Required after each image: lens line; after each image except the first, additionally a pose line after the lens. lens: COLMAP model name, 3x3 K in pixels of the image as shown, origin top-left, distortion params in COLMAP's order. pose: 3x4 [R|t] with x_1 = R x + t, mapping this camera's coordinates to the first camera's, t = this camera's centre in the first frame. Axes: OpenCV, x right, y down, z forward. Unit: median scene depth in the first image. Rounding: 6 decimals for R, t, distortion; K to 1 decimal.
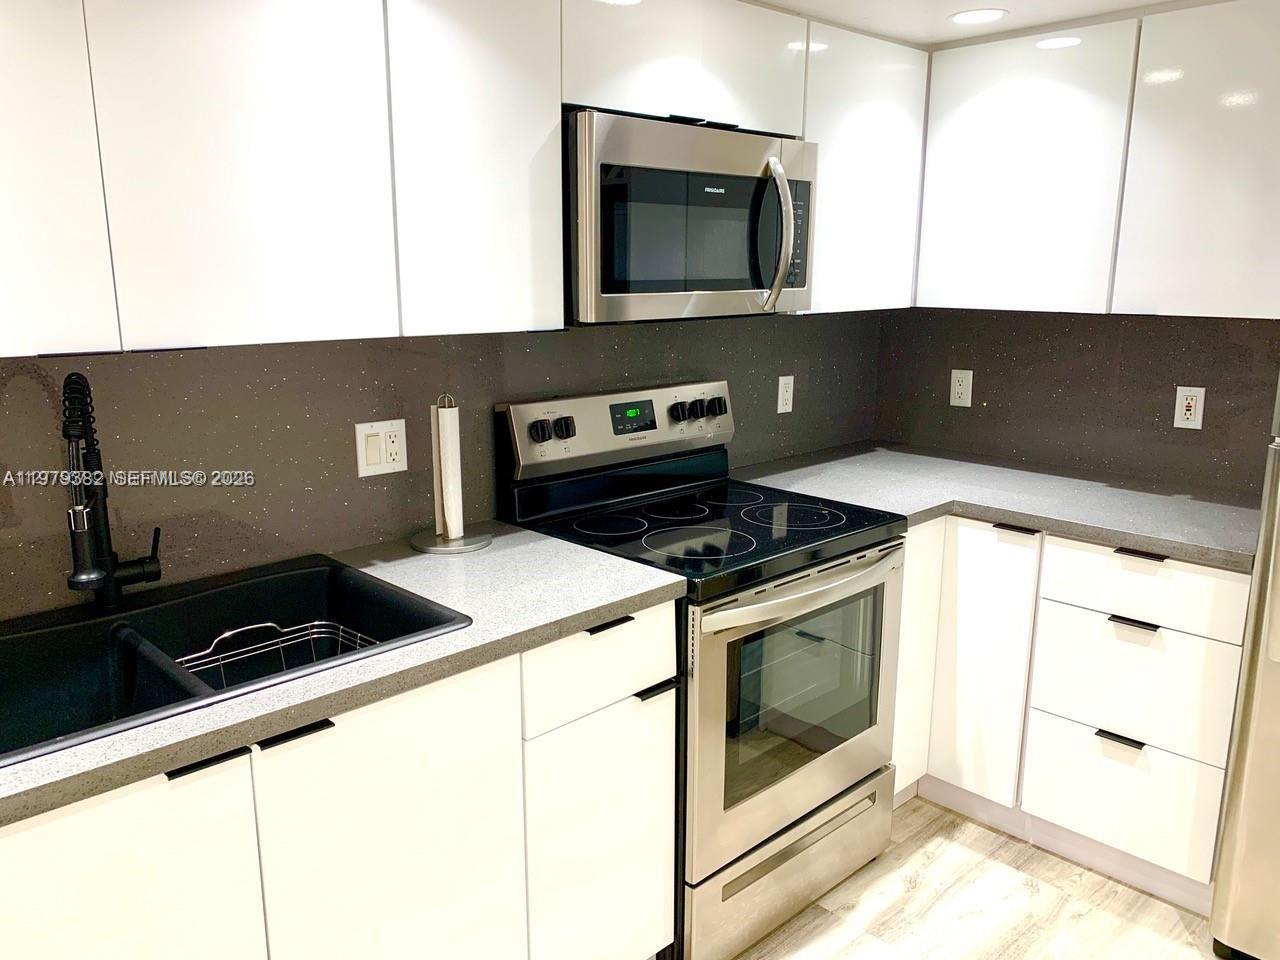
lens RADIAL K [[986.2, 0, 640.2], [0, 986.2, 483.5], [0, 0, 1]] dist [0.006121, 0.003506]
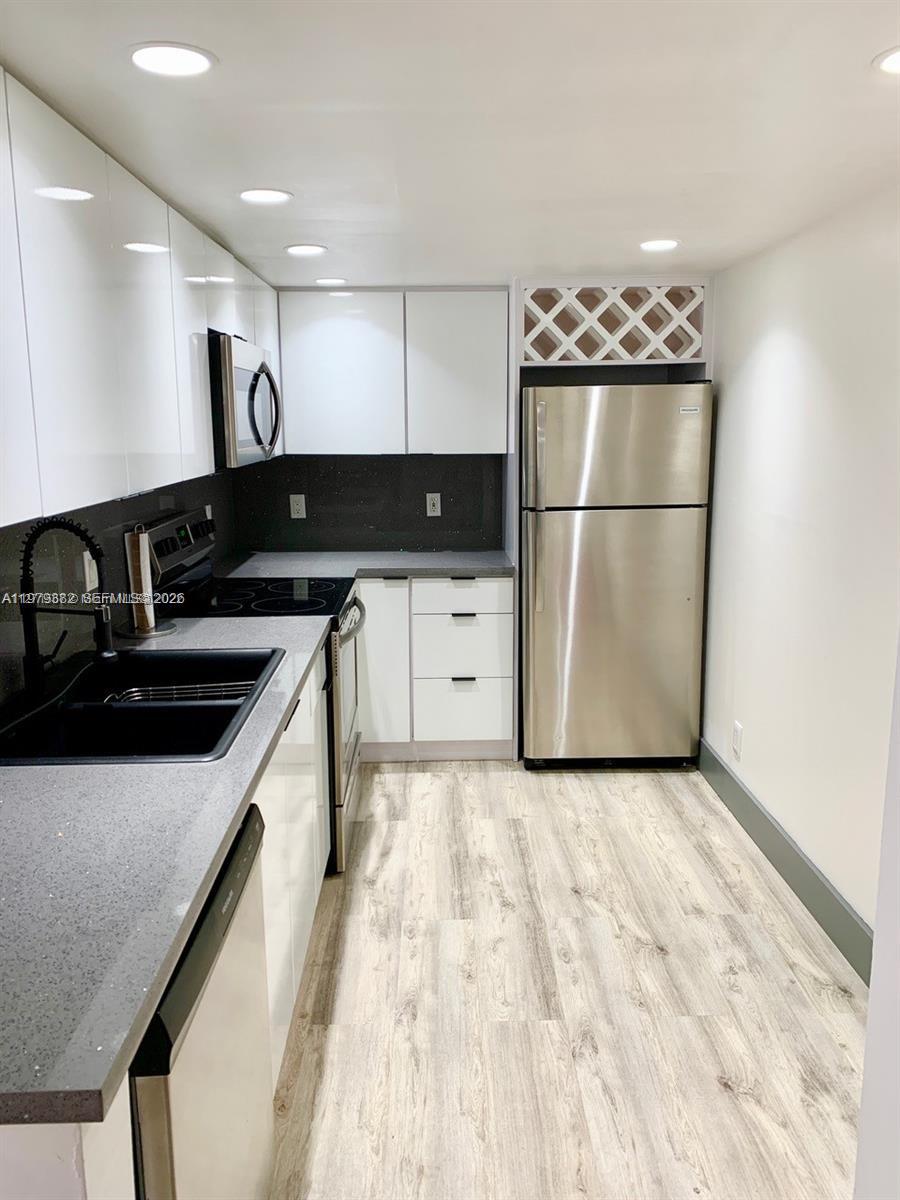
lens RADIAL K [[924.8, 0, 450.0], [0, 924.8, 600.0], [0, 0, 1]] dist [0.057334, -0.063845]
pose [[0.671237, -0.149224, 0.726067, -0.773596], [0.166994, 0.984788, 0.048014, 0.022295], [-0.722187, 0.089020, 0.685946, -0.190032]]
